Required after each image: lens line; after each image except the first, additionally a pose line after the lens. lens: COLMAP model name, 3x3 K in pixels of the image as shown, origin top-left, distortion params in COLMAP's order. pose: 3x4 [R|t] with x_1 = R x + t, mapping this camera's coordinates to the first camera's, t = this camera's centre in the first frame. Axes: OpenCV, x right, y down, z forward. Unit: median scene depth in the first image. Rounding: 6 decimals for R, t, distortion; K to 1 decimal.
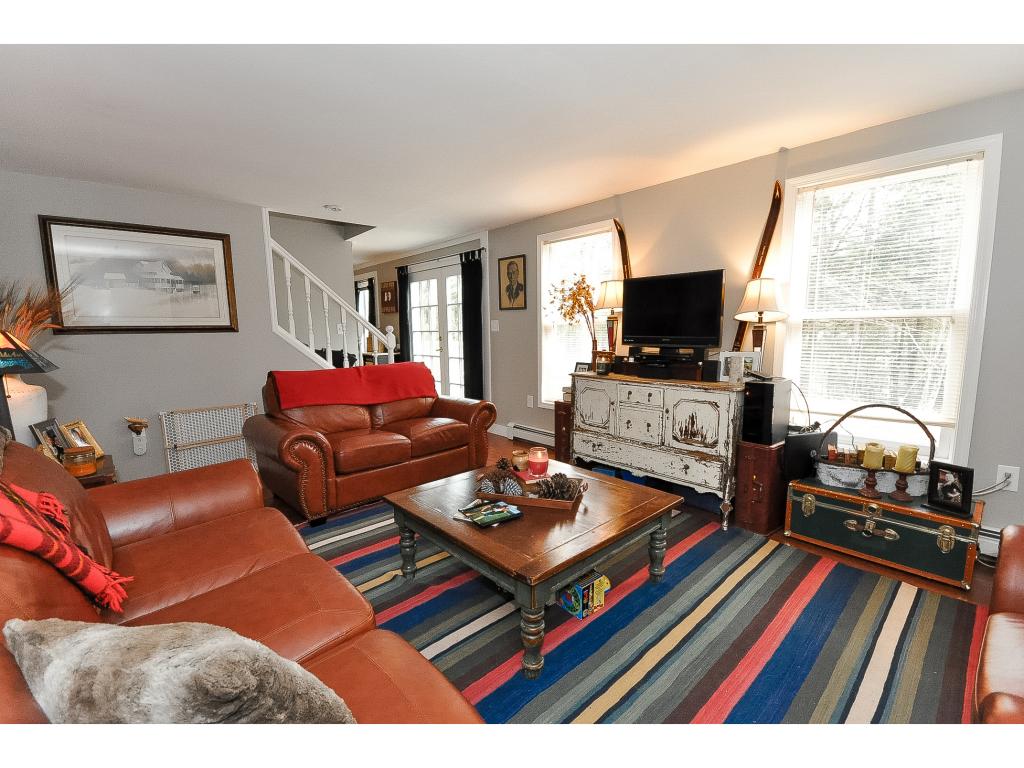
lens RADIAL K [[444.0, 0, 511.8], [0, 444.0, 388.2], [0, 0, 1]] dist [0.003892, -0.012039]
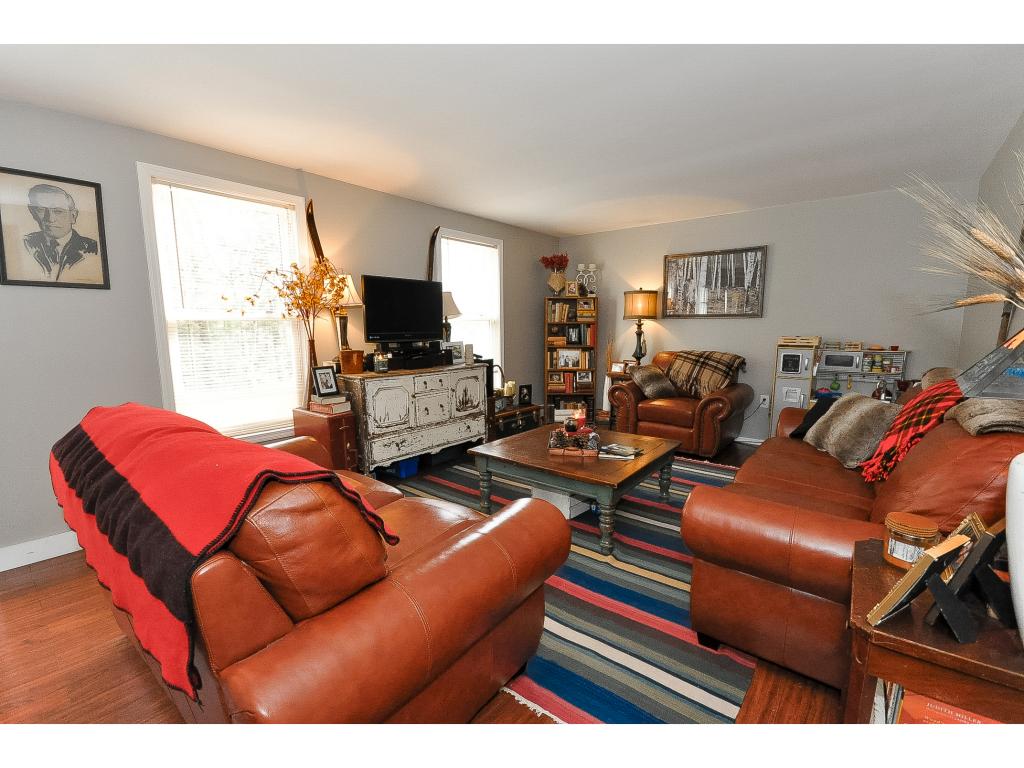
lens RADIAL K [[444.0, 0, 511.8], [0, 444.0, 388.2], [0, 0, 1]] dist [0.003892, -0.012039]
pose [[-0.146919, -0.128785, 0.980729, -0.792113], [0.138246, 0.979083, 0.149279, -0.103829], [-0.979440, 0.157514, -0.126042, 0.856218]]
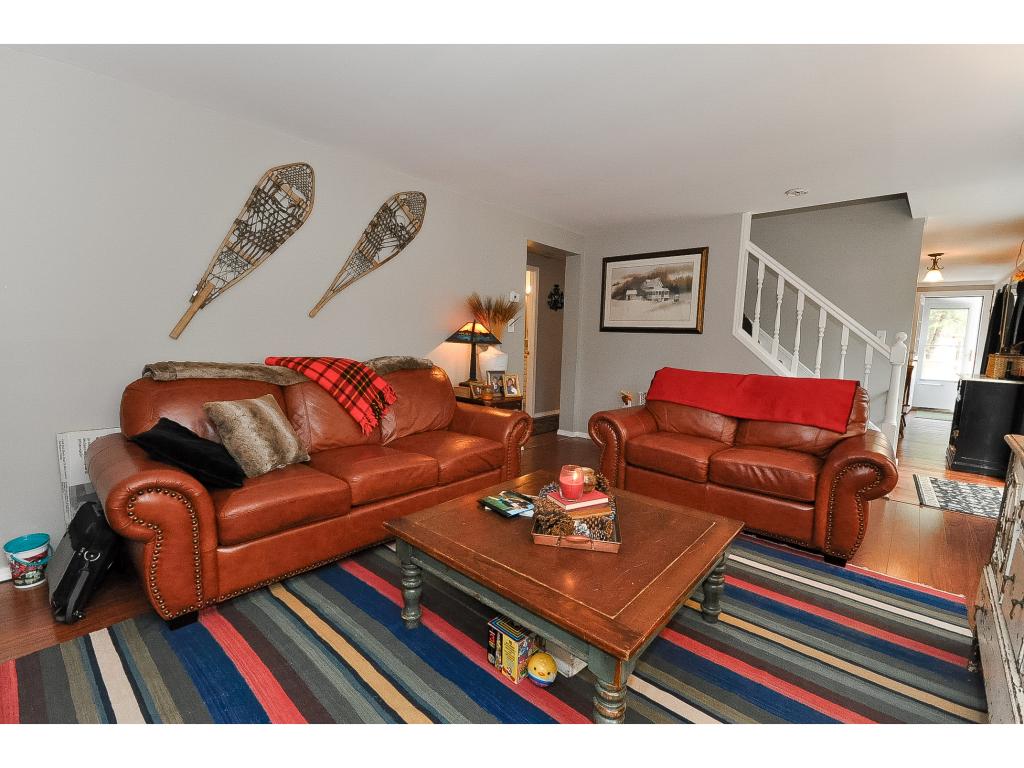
lens RADIAL K [[444.0, 0, 511.8], [0, 444.0, 388.2], [0, 0, 1]] dist [0.003892, -0.012039]
pose [[0.099067, 0.133529, -0.986081, 0.516387], [-0.163578, 0.979660, 0.116226, -0.051637], [0.981544, 0.149787, 0.118894, 0.483293]]
